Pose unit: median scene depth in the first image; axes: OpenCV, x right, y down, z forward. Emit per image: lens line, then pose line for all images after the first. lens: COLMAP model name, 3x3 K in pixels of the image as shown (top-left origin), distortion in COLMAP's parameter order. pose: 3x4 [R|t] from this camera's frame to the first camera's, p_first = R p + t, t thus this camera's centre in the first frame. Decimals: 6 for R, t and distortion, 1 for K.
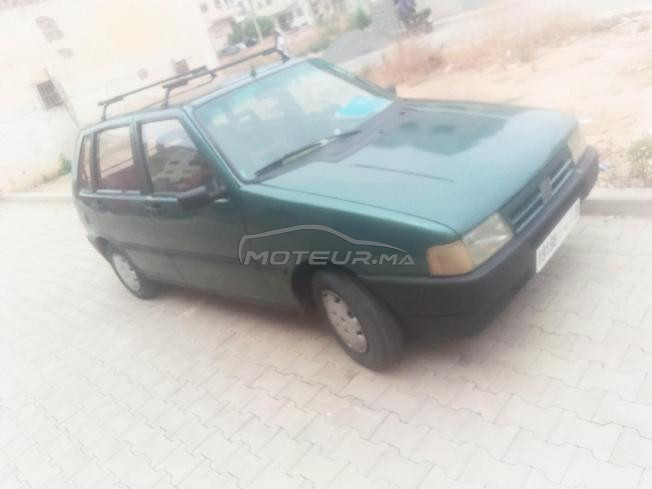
lens RADIAL K [[526.4, 0, 326.1], [0, 526.4, 234.0], [0, 0, 1]] dist [-0.001799, -0.015838]
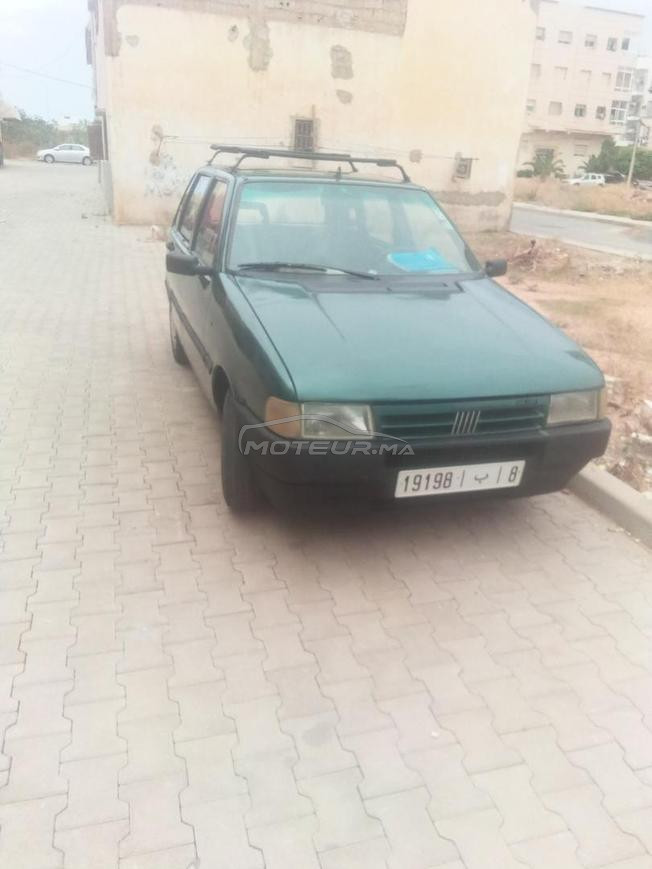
lens RADIAL K [[679.6, 0, 326.0], [0, 679.6, 434.5], [0, 0, 1]] dist [0.000796, -0.002050]
pose [[0.810645, 0.498842, -0.306613, 0.480440], [-0.480196, 0.866016, 0.139385, -0.092473], [0.335063, 0.034243, 0.941573, -0.070298]]
